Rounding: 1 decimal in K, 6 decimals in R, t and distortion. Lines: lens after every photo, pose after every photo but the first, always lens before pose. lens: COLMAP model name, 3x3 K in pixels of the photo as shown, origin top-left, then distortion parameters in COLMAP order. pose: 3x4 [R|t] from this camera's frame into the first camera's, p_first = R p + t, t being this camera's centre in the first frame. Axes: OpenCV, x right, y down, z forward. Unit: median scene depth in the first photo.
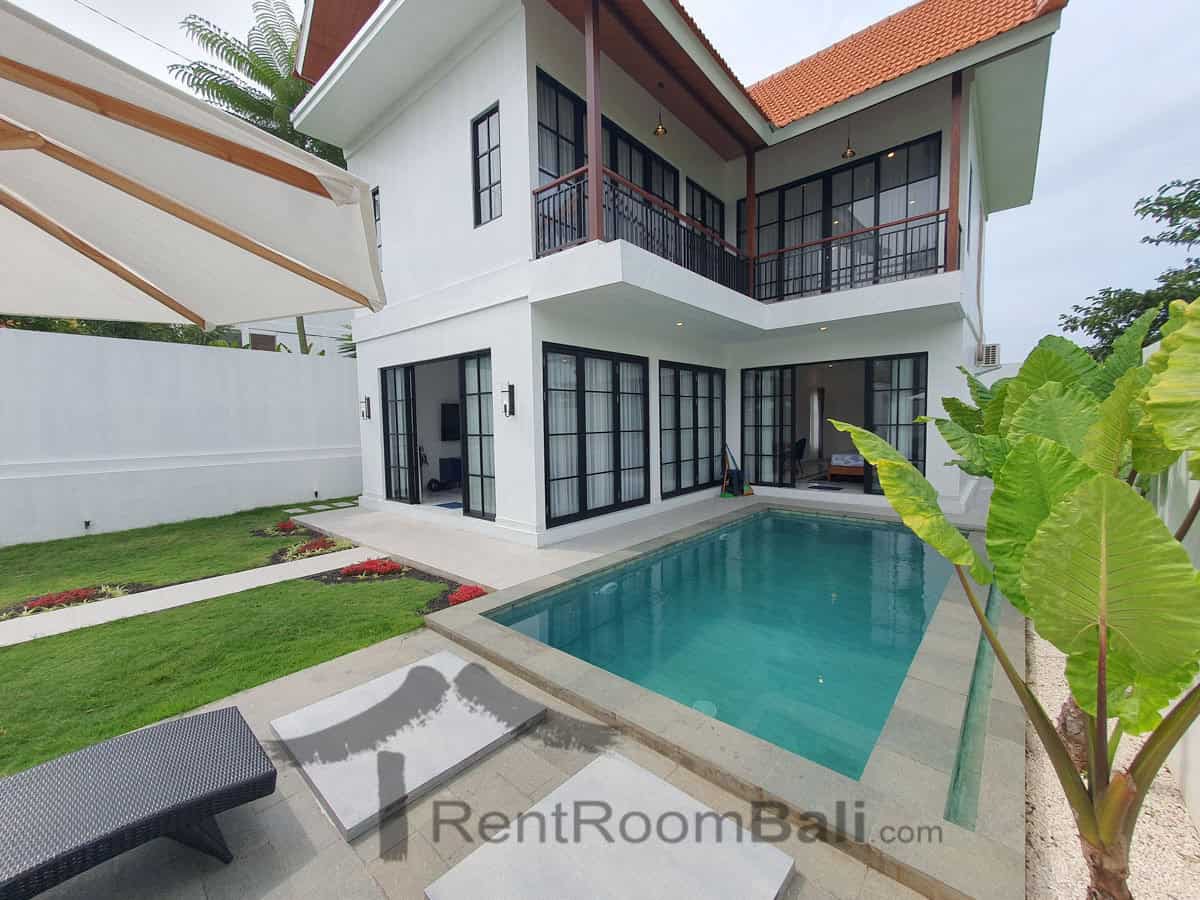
lens RADIAL K [[468.9, 0, 600.0], [0, 468.9, 450.0], [0, 0, 1]] dist [-0.000313, 0.000227]
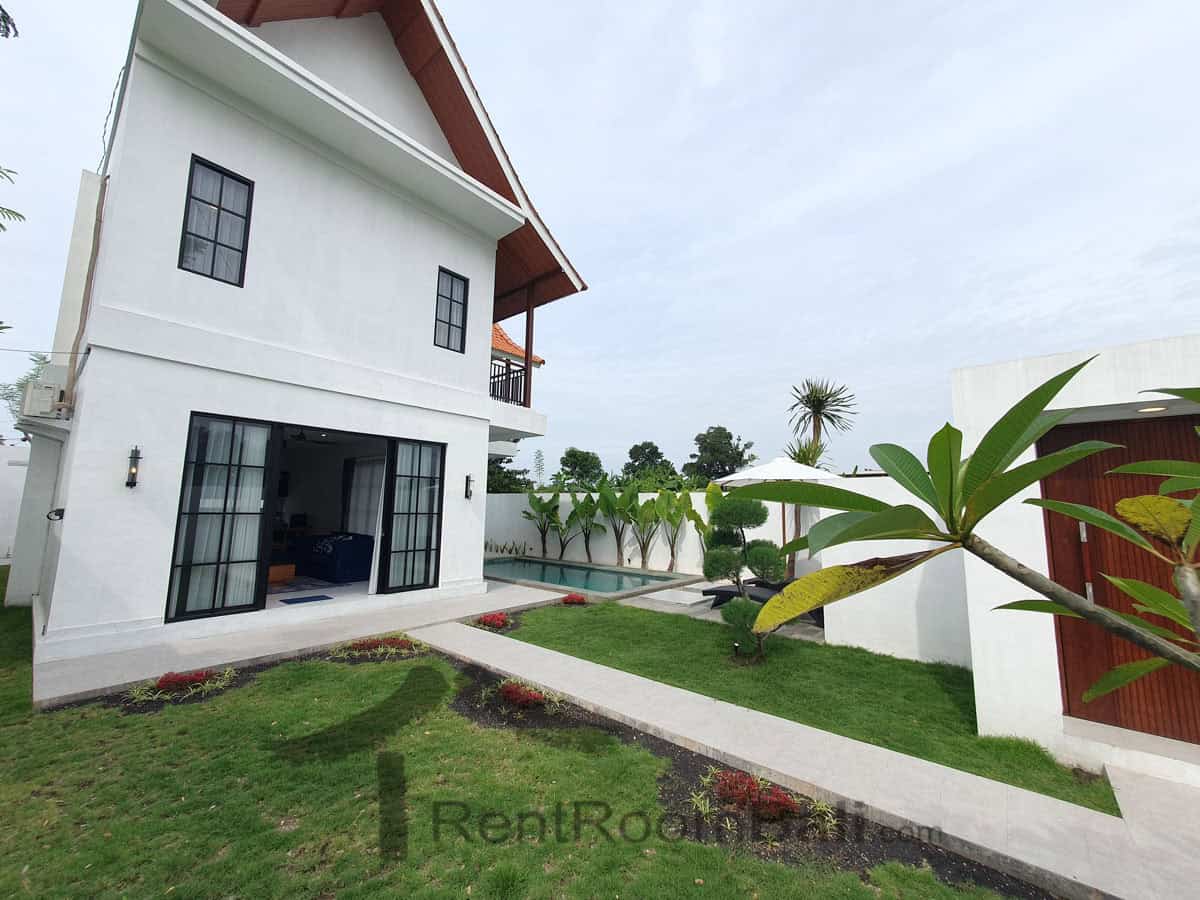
lens RADIAL K [[468.9, 0, 600.0], [0, 468.9, 450.0], [0, 0, 1]] dist [-0.000313, 0.000227]
pose [[-0.020455, 0.151023, 0.988319, -1.474808], [0.065685, 0.986593, -0.149400, 0.012366], [-0.997631, 0.061862, -0.030101, 0.632691]]
